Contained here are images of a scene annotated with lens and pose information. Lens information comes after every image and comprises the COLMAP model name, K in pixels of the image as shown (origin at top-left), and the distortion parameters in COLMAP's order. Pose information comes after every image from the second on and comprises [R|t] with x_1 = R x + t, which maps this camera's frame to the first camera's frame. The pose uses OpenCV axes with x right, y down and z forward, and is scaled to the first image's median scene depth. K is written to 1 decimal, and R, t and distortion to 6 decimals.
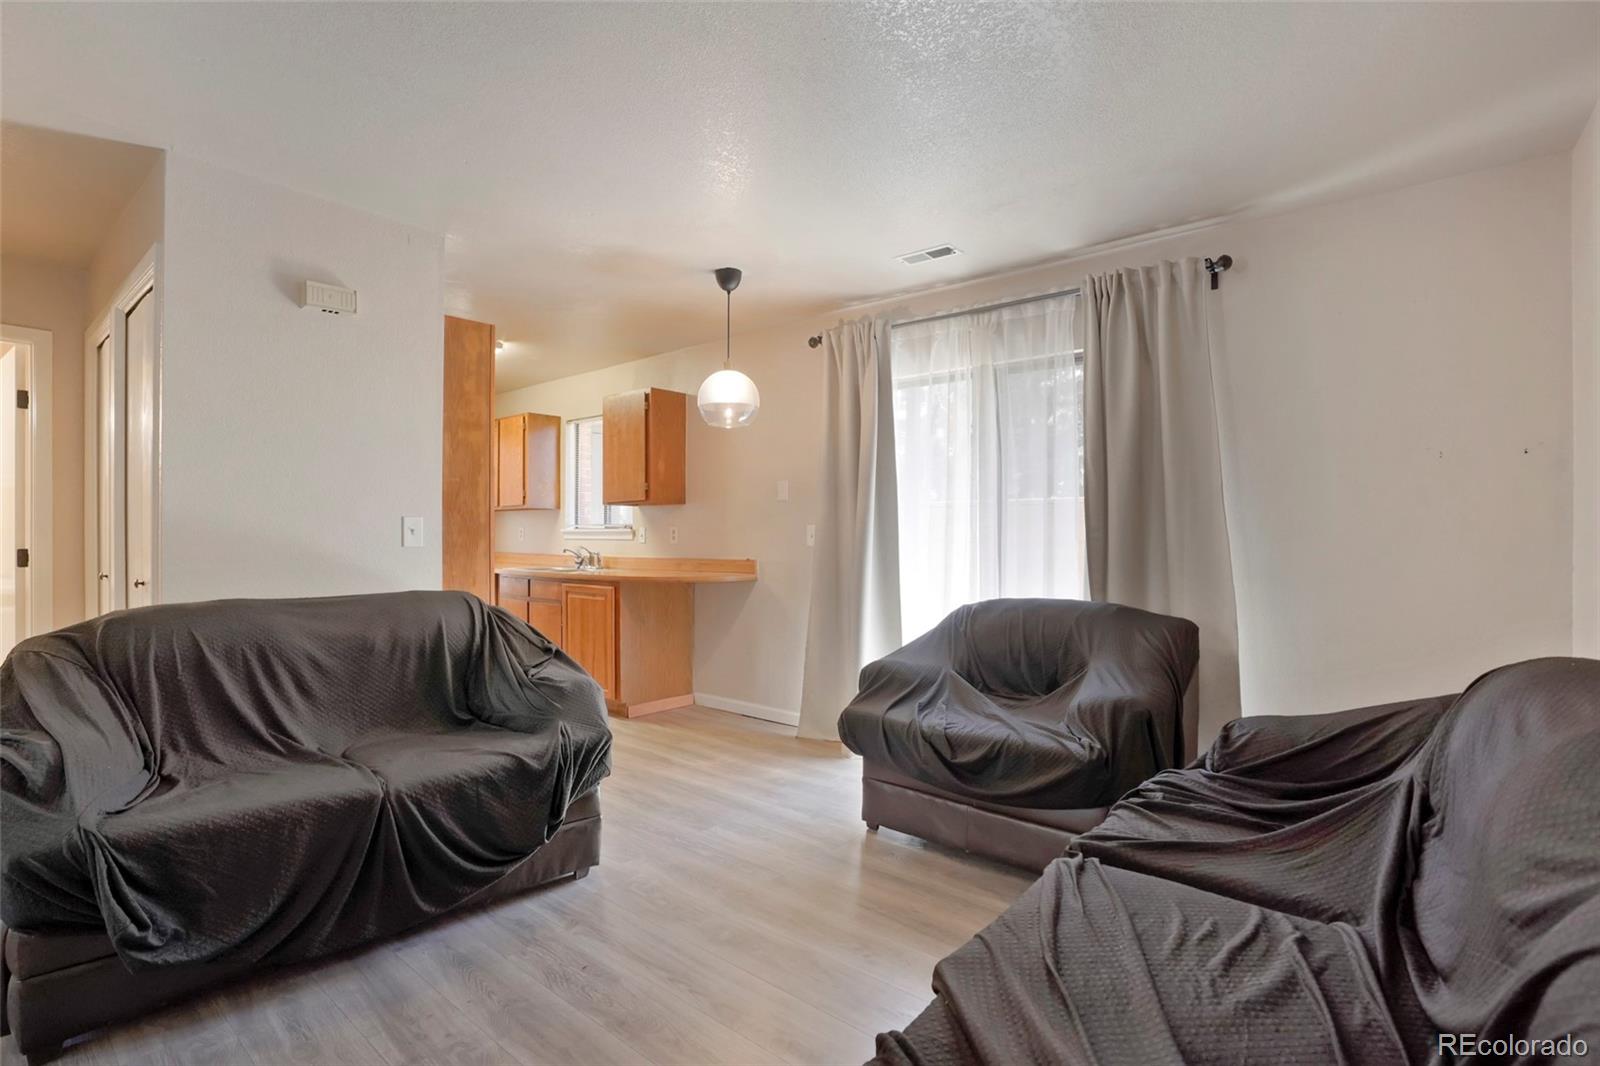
lens RADIAL K [[746.8, 0, 800.0], [0, 746.8, 533.0], [0, 0, 1]] dist [-0.000864, -0.000086]
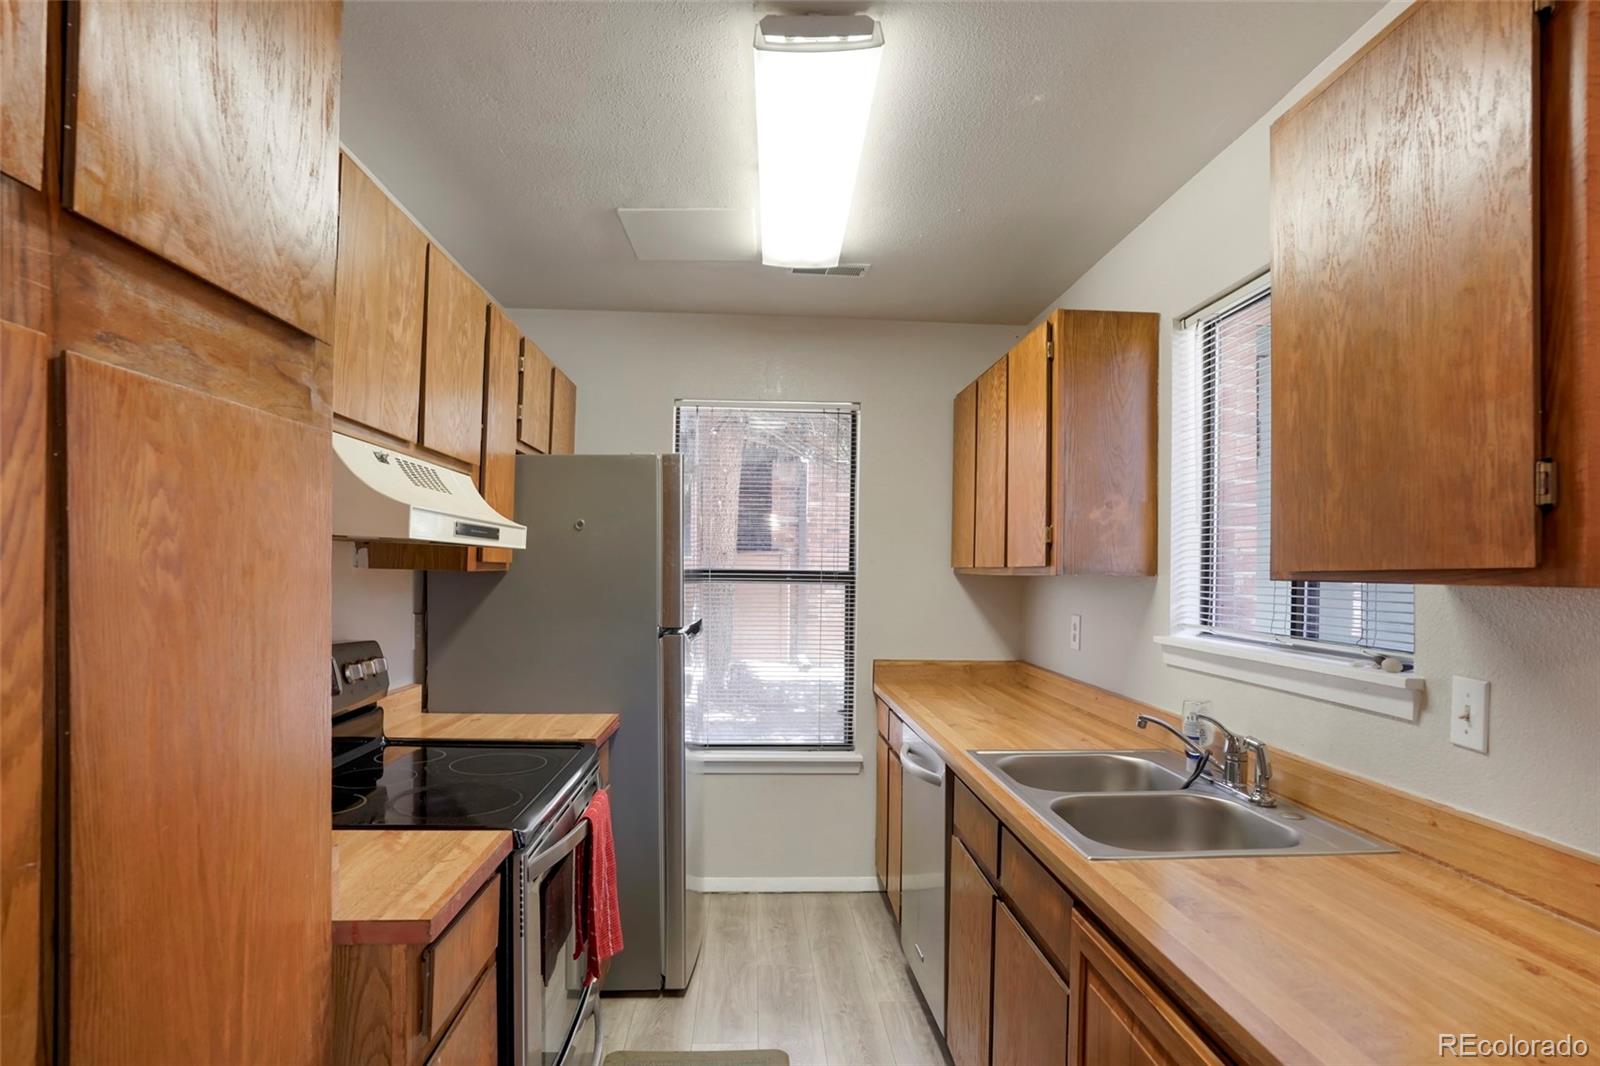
lens RADIAL K [[834.7, 0, 795.8], [0, 834.7, 567.9], [0, 0, 1]] dist [-0.035240, 0.000834]
pose [[0.678493, 0.004689, -0.734592, -0.269114], [-0.007208, 0.999974, -0.000276, -0.062089], [0.734572, 0.005482, 0.678509, 1.093496]]
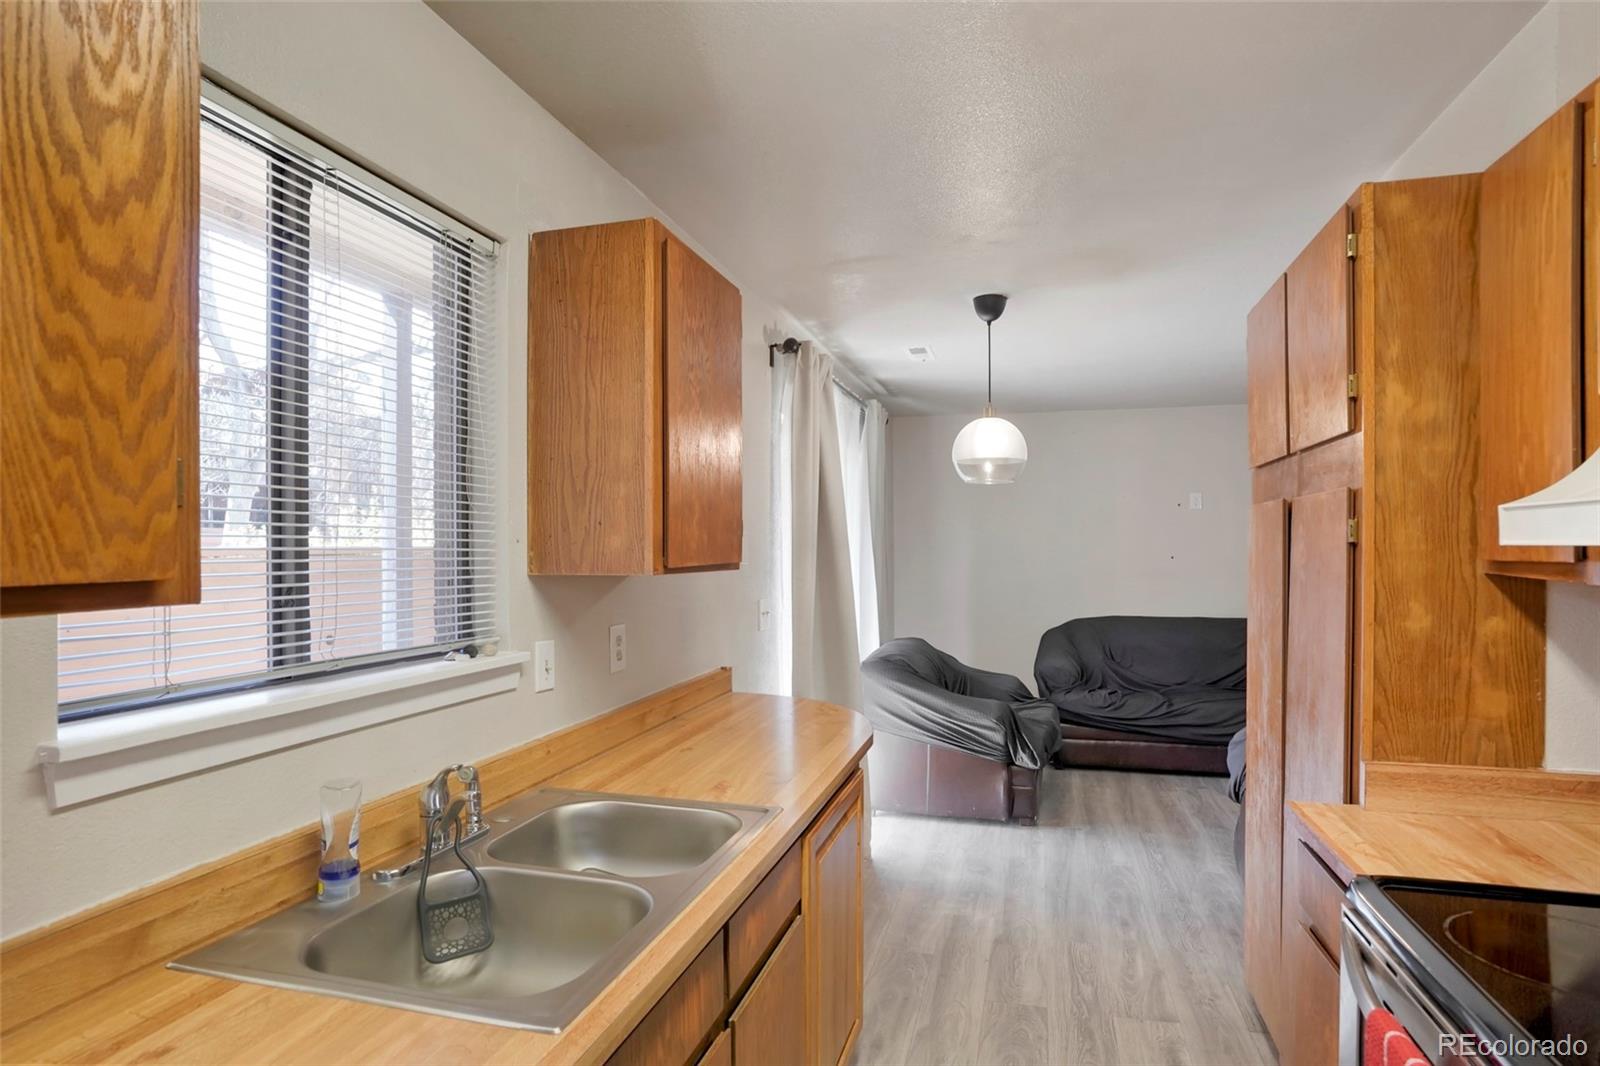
lens RADIAL K [[834.7, 0, 795.8], [0, 834.7, 567.9], [0, 0, 1]] dist [-0.035240, 0.000834]
pose [[-0.398935, -0.018932, 0.916784, -0.900779], [0.000695, 0.999780, 0.020948, -0.073736], [-0.916979, 0.008994, -0.398834, 1.643814]]
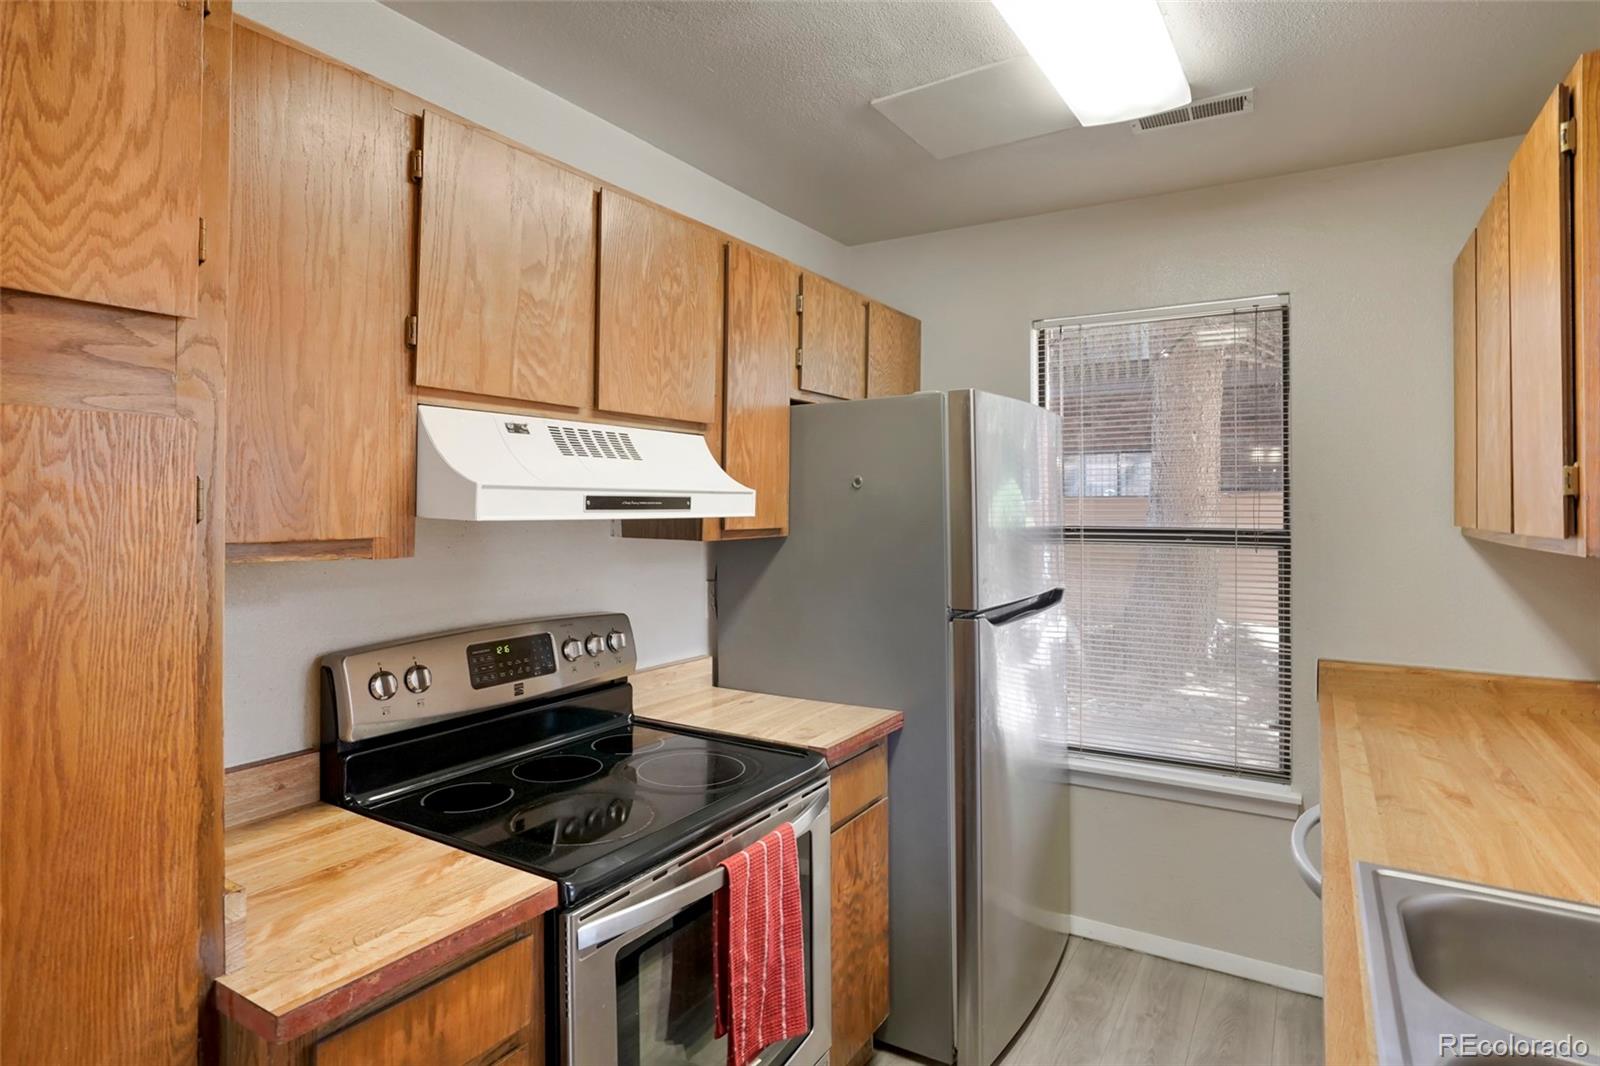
lens RADIAL K [[847.6, 0, 805.2], [0, 847.6, 494.2], [0, 0, 1]] dist [-0.057791, 0.036714]
pose [[0.147731, -0.016978, -0.988882, -0.317730], [0.004677, 0.999853, -0.016468, -0.080307], [0.989016, -0.002192, 0.147789, 1.320188]]
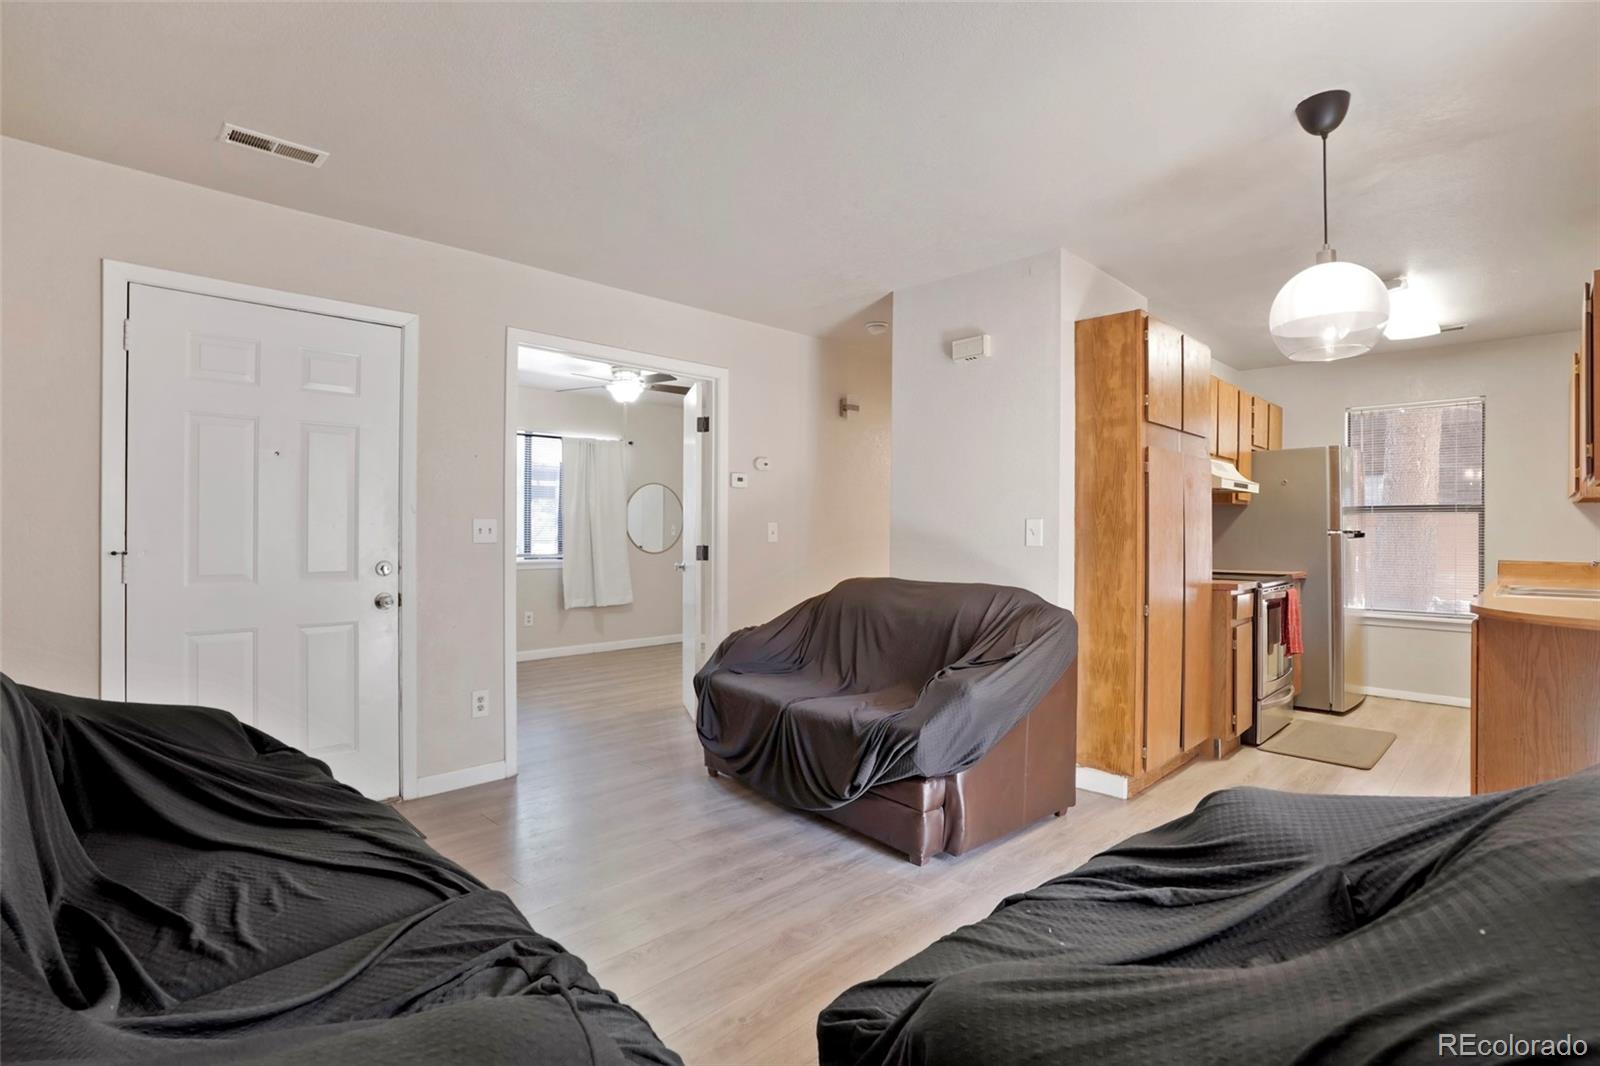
lens RADIAL K [[789.2, 0, 816.9], [0, 789.2, 529.3], [0, 0, 1]] dist [-0.023258, -0.000114]
pose [[-0.058179, -0.006542, -0.998285, 0.580235], [-0.003063, 0.999975, -0.006375, 0.001677], [0.998301, 0.002687, -0.058197, 0.660324]]
